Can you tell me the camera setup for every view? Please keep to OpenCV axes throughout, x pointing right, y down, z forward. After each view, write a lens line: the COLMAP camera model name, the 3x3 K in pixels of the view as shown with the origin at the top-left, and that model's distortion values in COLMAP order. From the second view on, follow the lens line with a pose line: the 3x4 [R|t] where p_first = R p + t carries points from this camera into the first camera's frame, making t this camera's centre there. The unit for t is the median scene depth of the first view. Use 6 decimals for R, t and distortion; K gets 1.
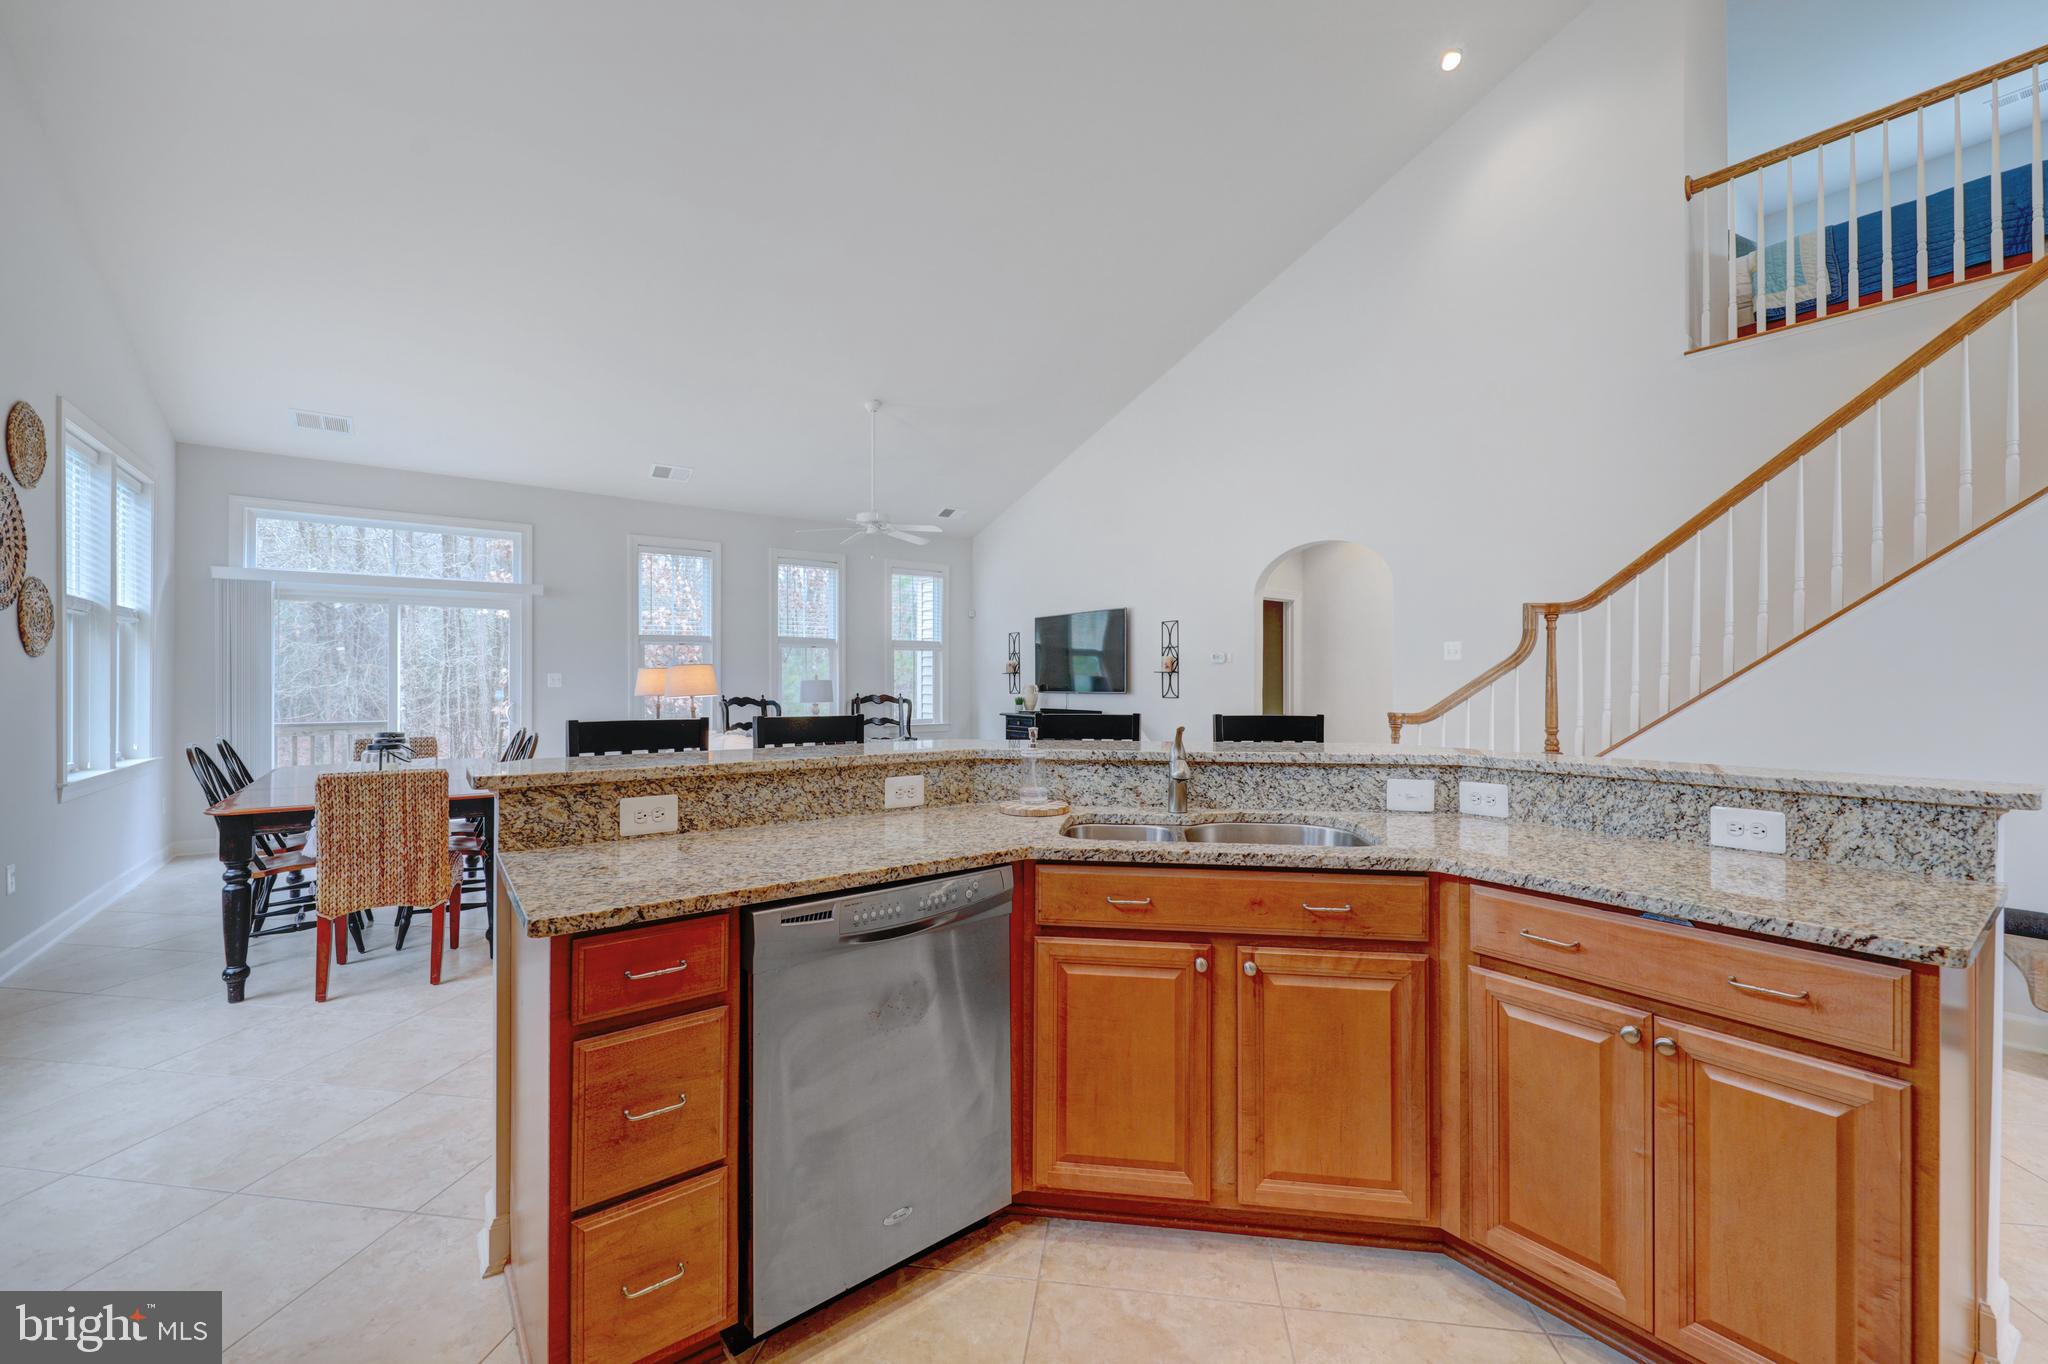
lens RADIAL K [[811.0, 0, 1032.9], [0, 811.0, 677.3], [0, 0, 1]] dist [0.011025, -0.006862]
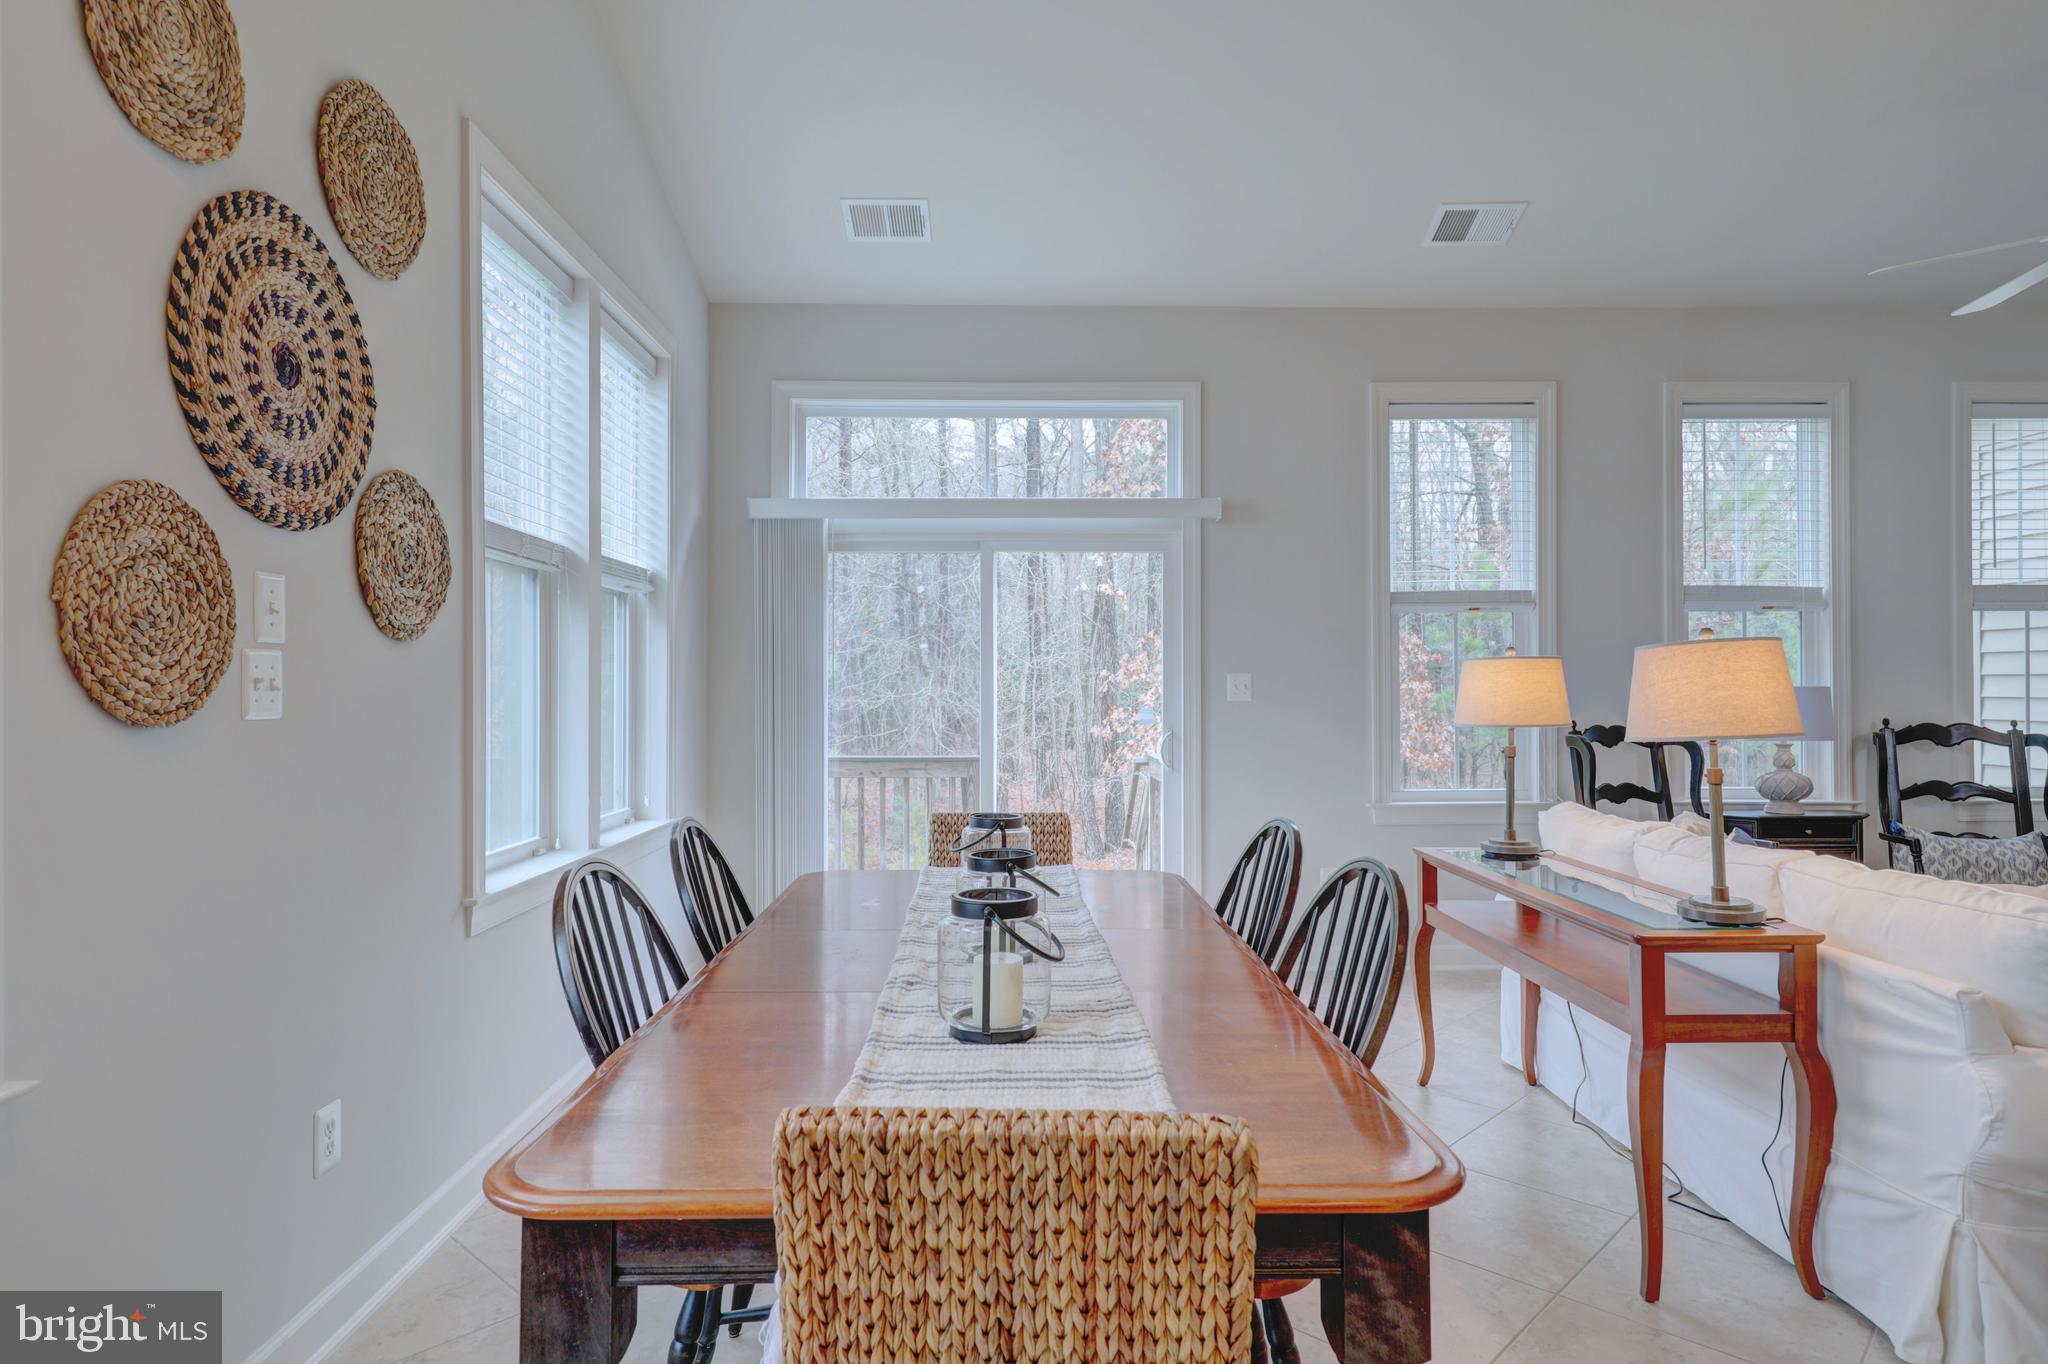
lens RADIAL K [[1124.3, 0, 1019.0], [0, 1124.3, 690.5], [0, 0, 1]] dist [0.004477, 0.000834]
pose [[0.811246, 0.001608, -0.584703, -0.396246], [0.002721, 0.999975, 0.006524, 0.000713], [0.584699, -0.006884, 0.811221, 0.484346]]
